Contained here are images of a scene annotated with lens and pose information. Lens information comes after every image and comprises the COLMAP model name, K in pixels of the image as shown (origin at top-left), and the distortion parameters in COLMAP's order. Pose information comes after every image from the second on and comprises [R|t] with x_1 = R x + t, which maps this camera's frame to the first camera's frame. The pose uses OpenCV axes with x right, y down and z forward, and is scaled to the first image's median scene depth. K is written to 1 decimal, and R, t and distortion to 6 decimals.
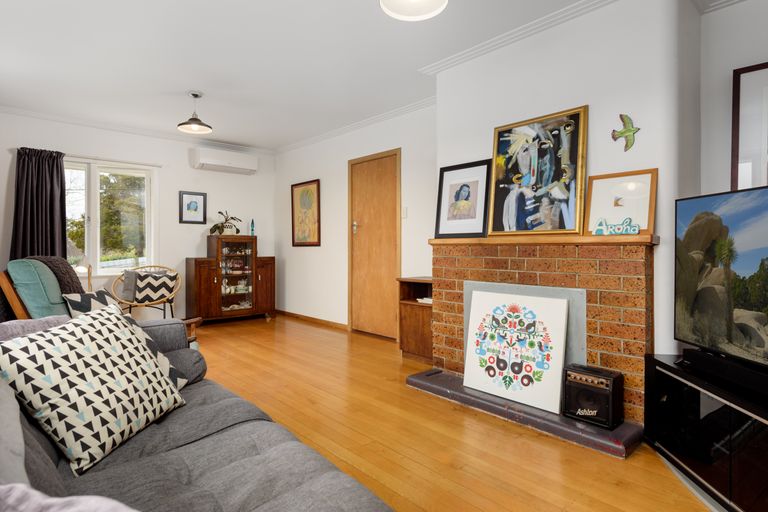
lens RADIAL K [[425.4, 0, 383.3], [0, 425.4, 253.1], [0, 0, 1]] dist [0.022121, -0.003760]
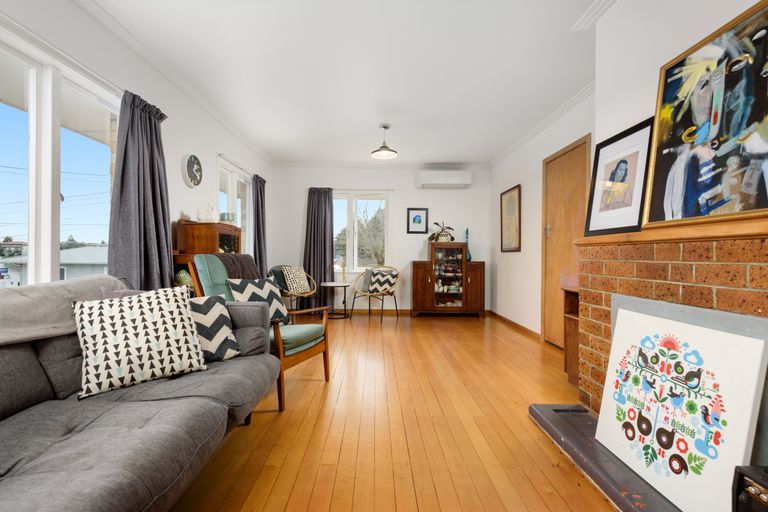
lens RADIAL K [[357.9, 0, 383.2], [0, 357.9, 259.1], [0, 0, 1]] dist [0.008203, -0.003443]
pose [[0.745581, 0.012511, -0.666297, 0.320866], [-0.017109, 0.999854, -0.000371, 0.013751], [0.666195, 0.011676, 0.745686, 0.303862]]
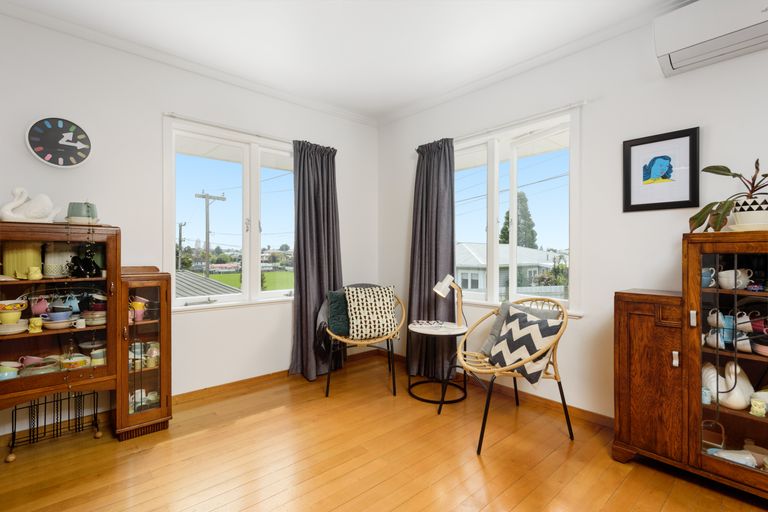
lens RADIAL K [[368.1, 0, 384.2], [0, 368.1, 257.2], [0, 0, 1]] dist [0.001759, 0.000065]
pose [[-0.033243, 0.009404, -0.999403, -0.134992], [-0.016672, 0.999811, 0.009962, -0.039468], [0.999308, 0.016993, -0.033080, 1.384370]]
